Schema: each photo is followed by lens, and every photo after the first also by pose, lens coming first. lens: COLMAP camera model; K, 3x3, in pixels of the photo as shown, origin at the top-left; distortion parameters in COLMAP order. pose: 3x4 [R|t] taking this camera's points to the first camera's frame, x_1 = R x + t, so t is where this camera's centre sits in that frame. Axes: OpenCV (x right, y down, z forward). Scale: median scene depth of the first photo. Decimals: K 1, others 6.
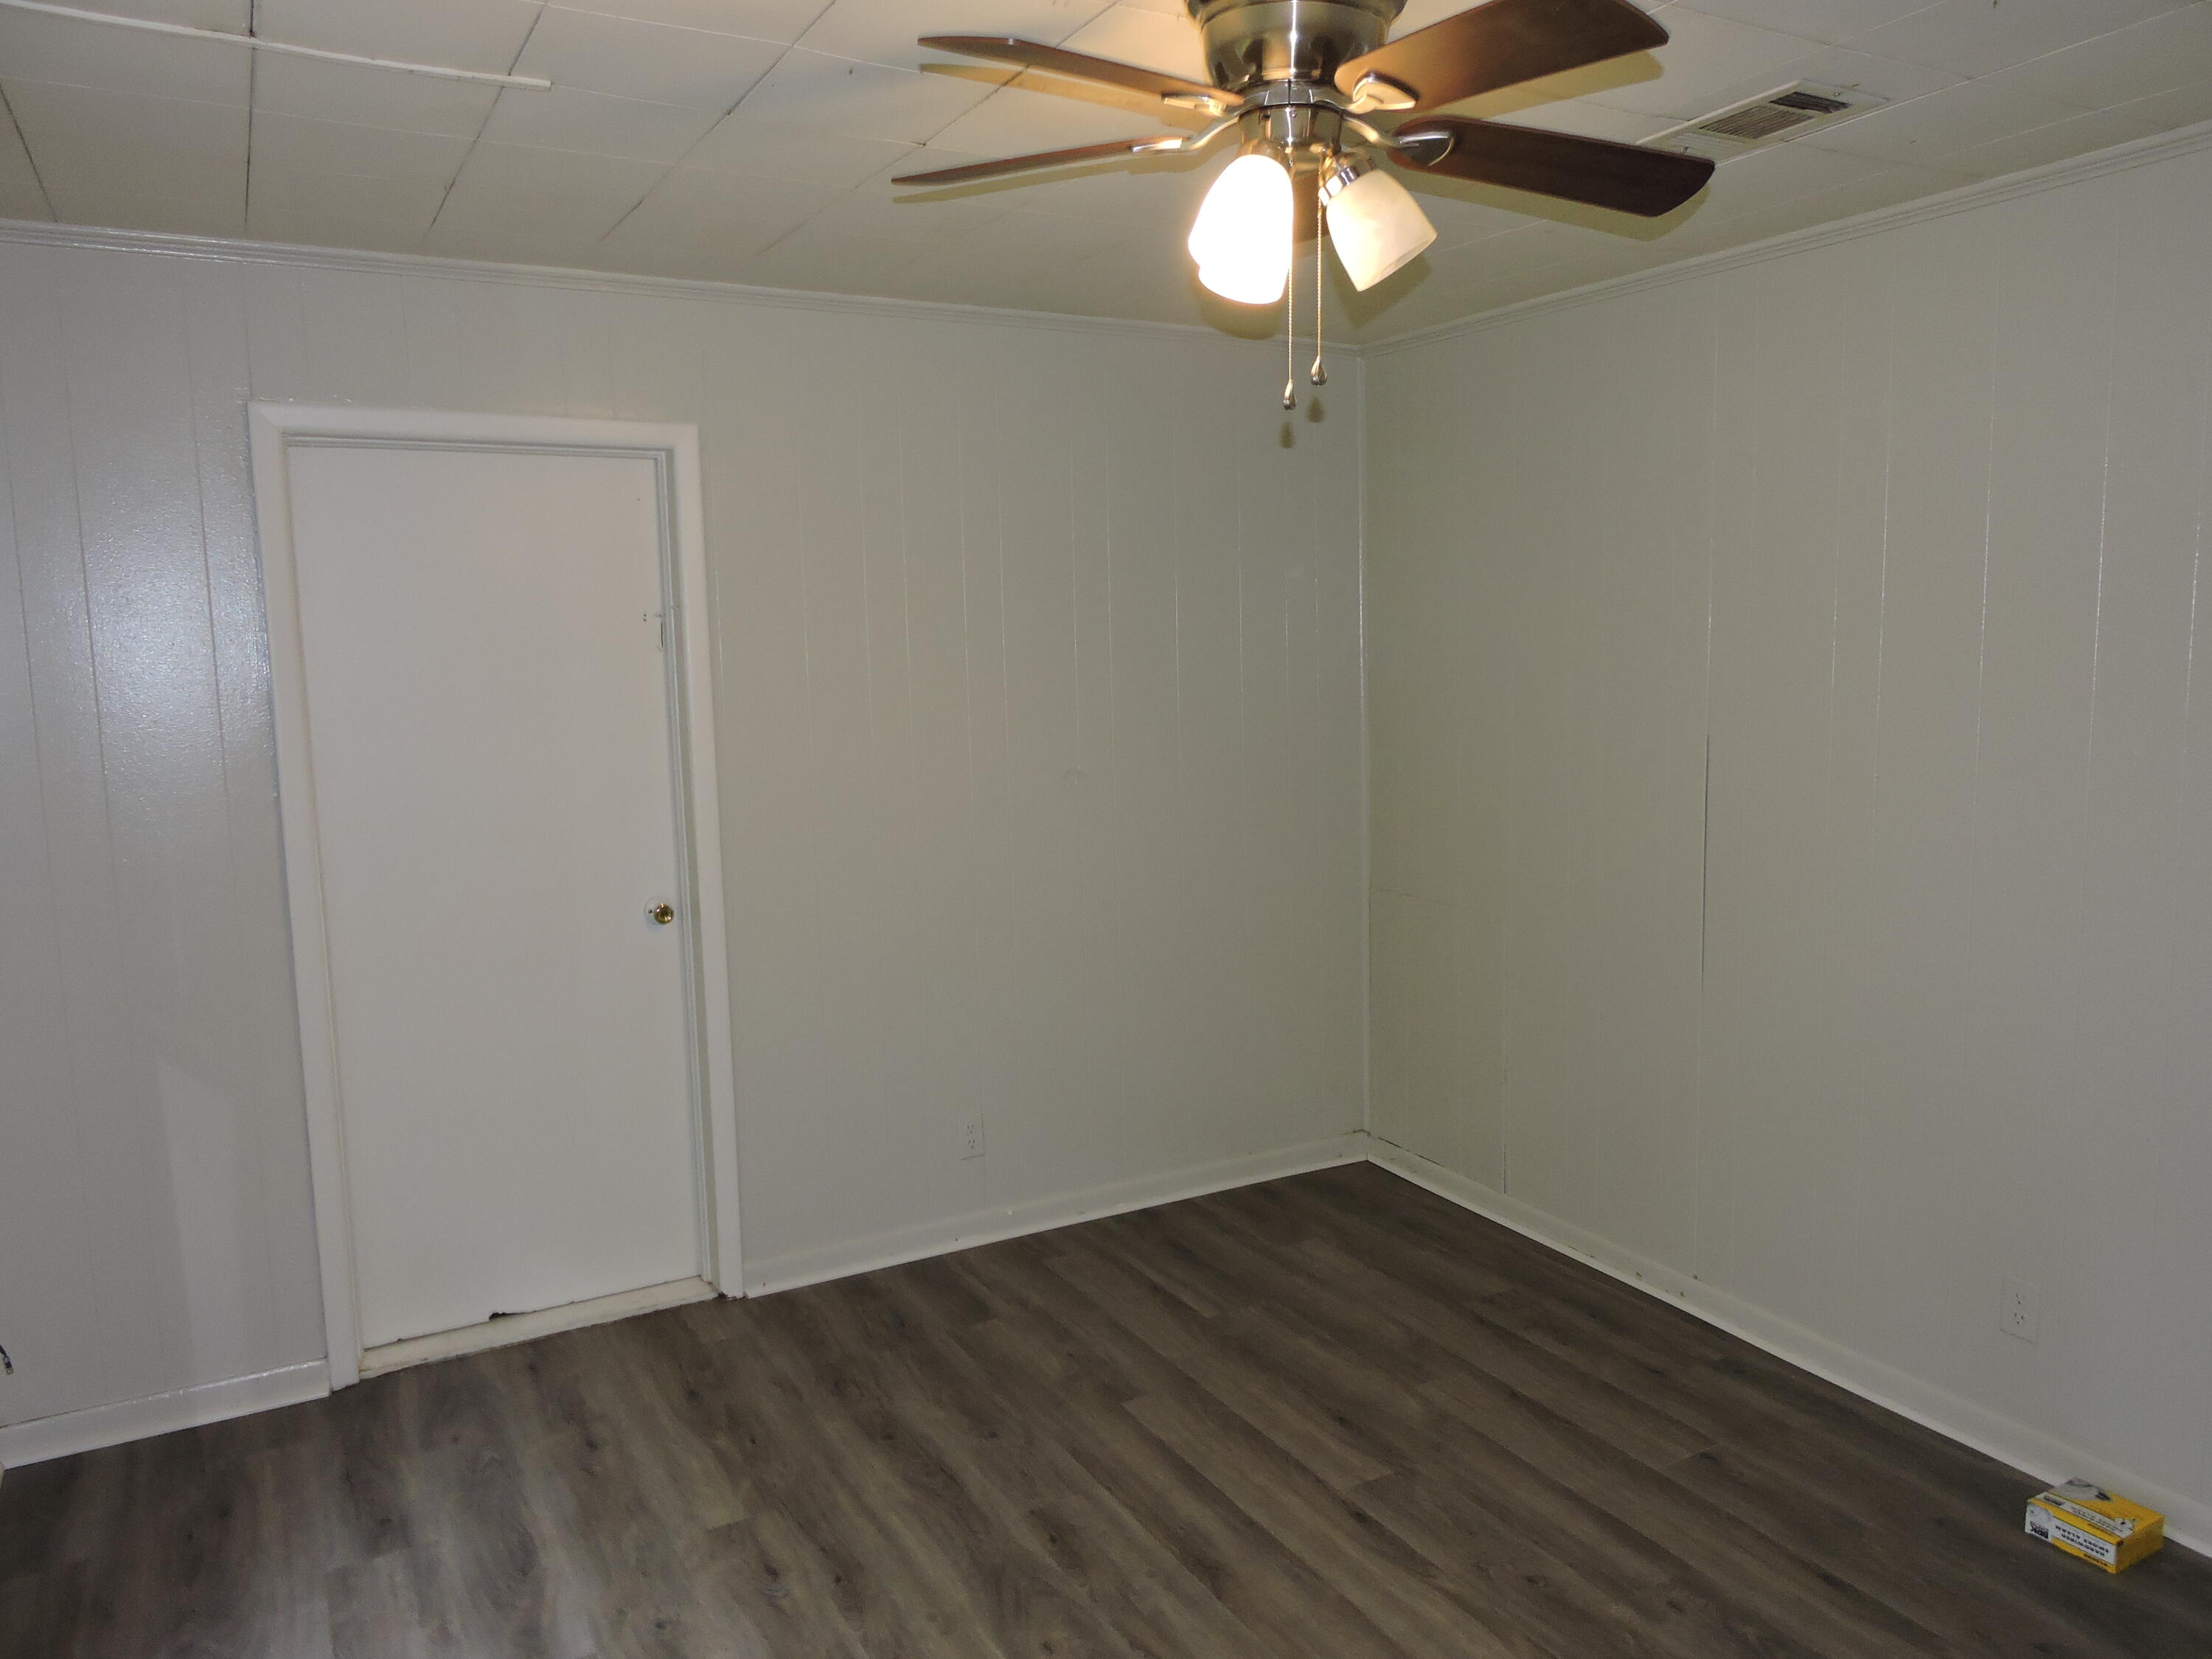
lens RADIAL K [[1580.7, 0, 1114.3], [0, 1580.7, 831.8], [0, 0, 1]] dist [-0.000955, -0.006120]
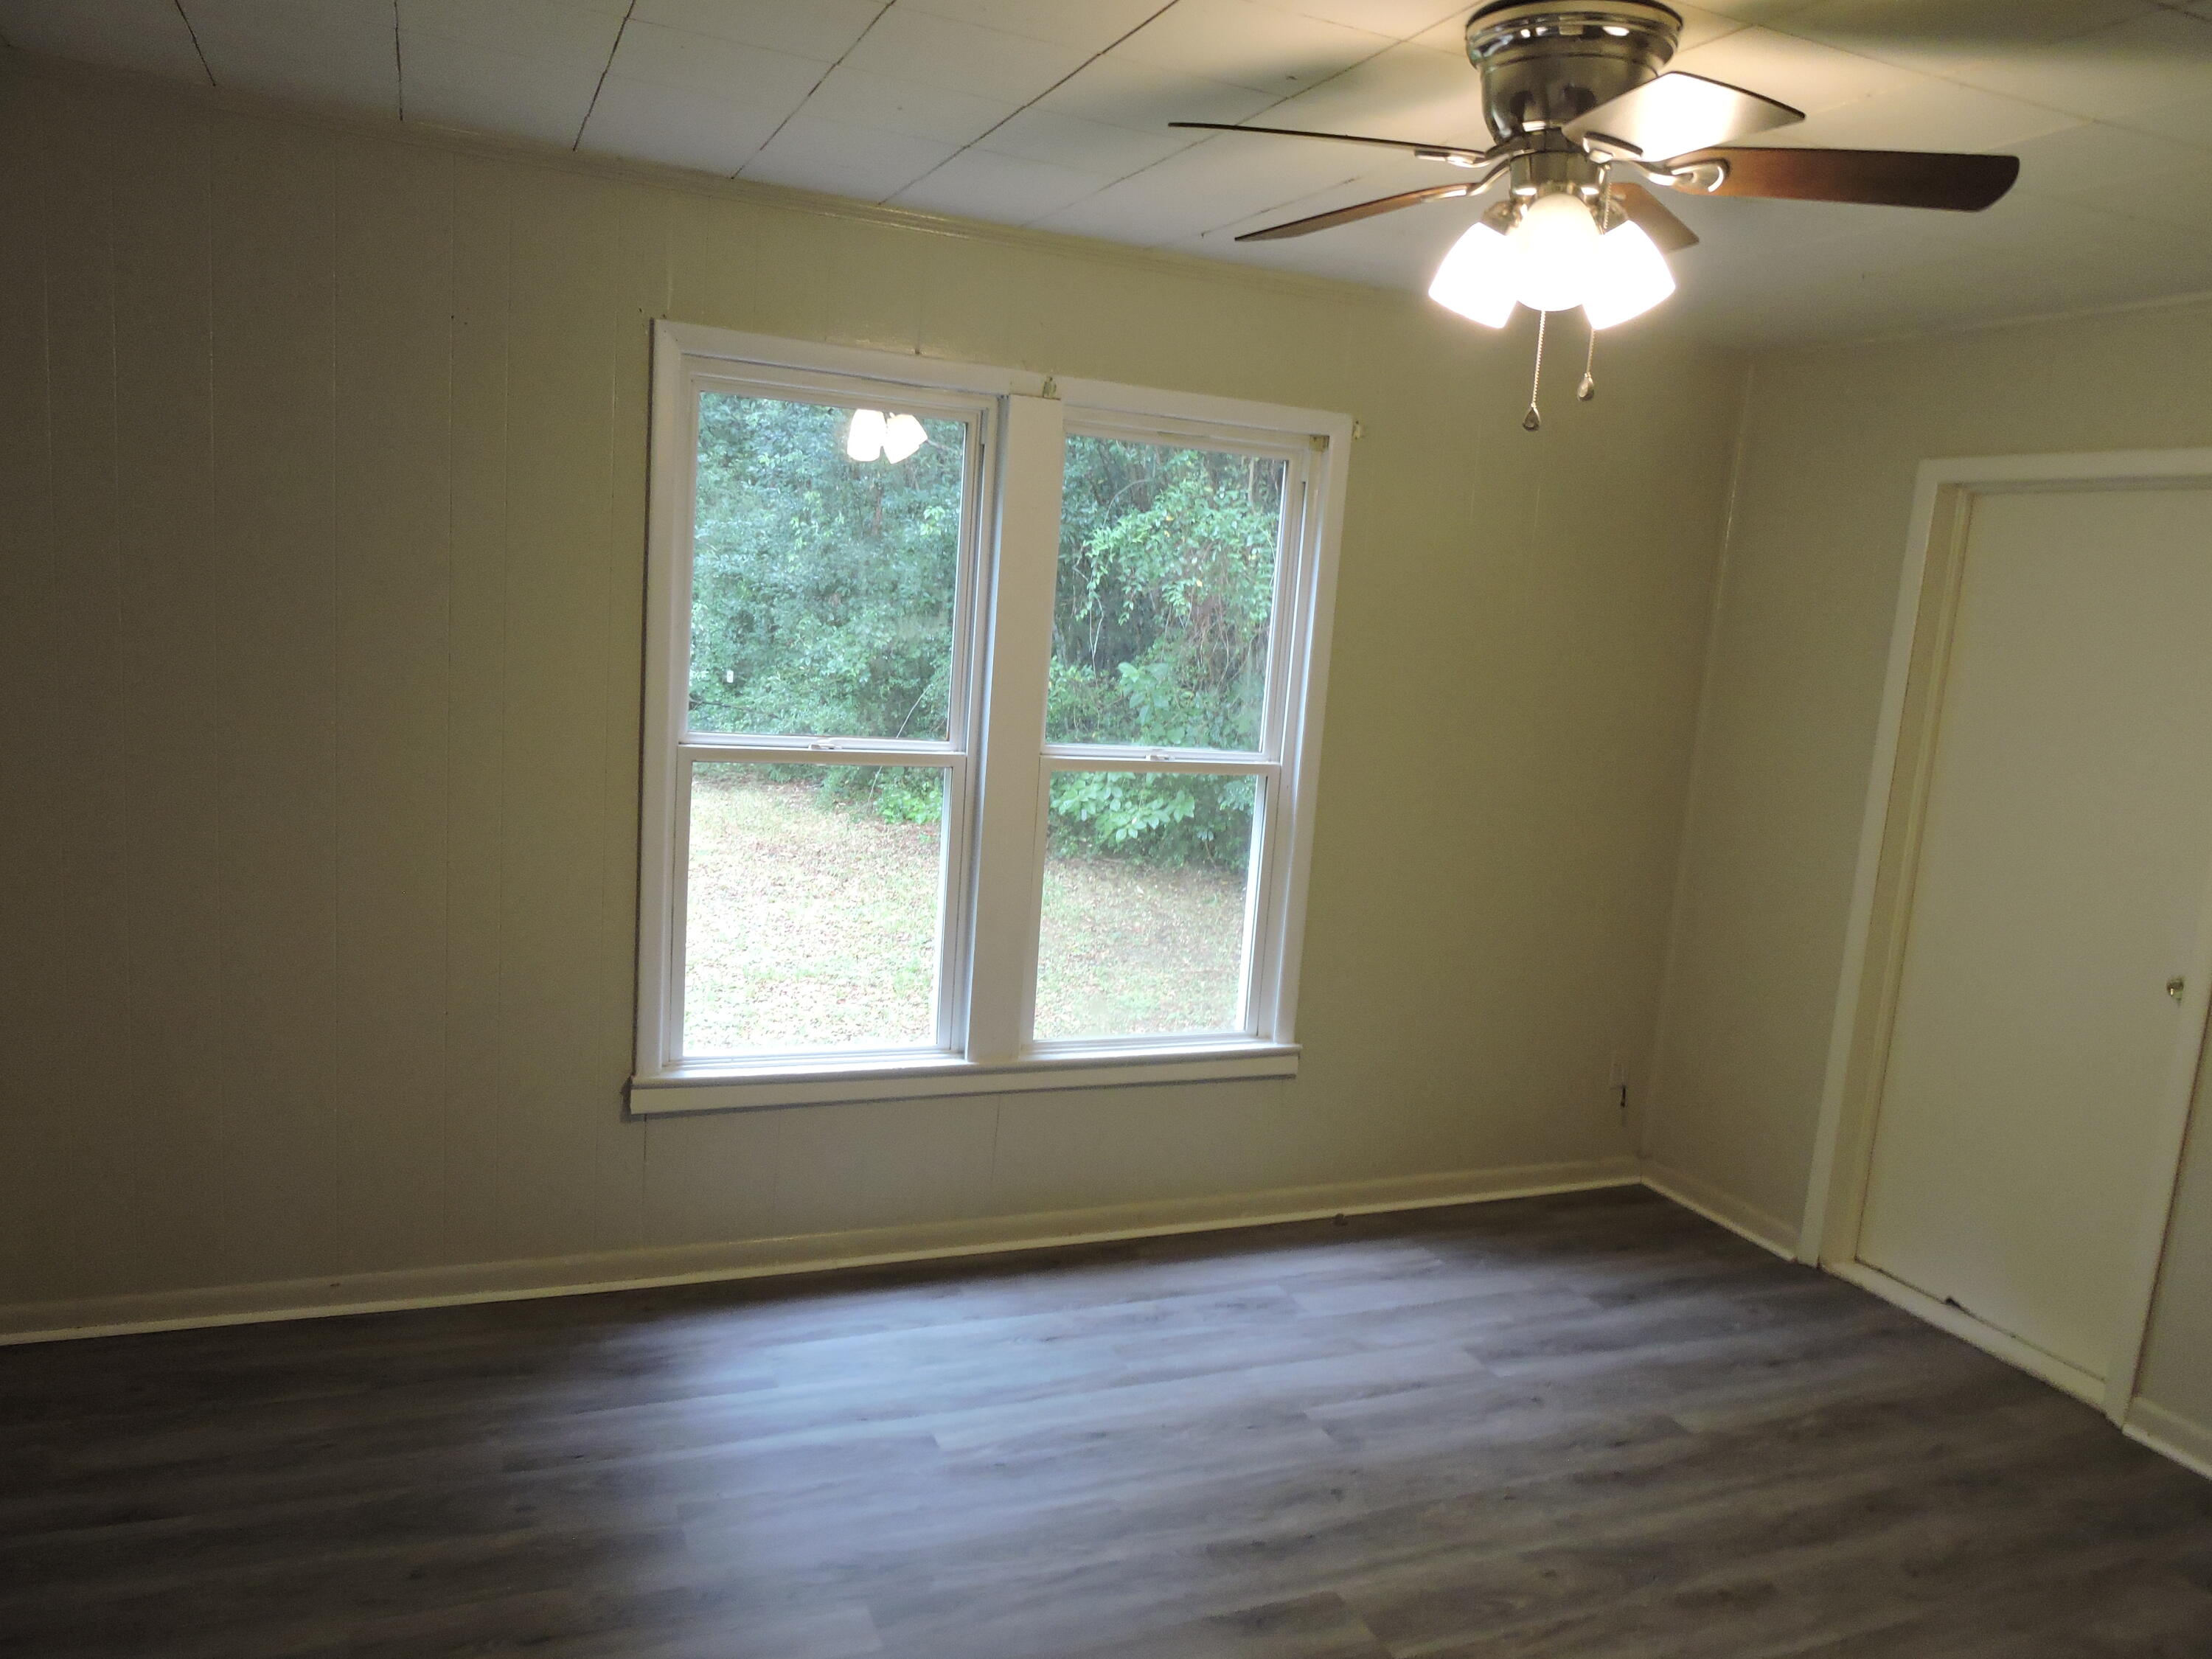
lens RADIAL K [[1580.7, 0, 1111.8], [0, 1580.7, 830.1], [0, 0, 1]] dist [-0.000955, -0.006120]
pose [[-0.101423, 0.159094, -0.982040, 0.759356], [-0.198947, 0.963947, 0.176710, -0.086009], [0.974748, 0.213297, -0.066115, 0.519825]]
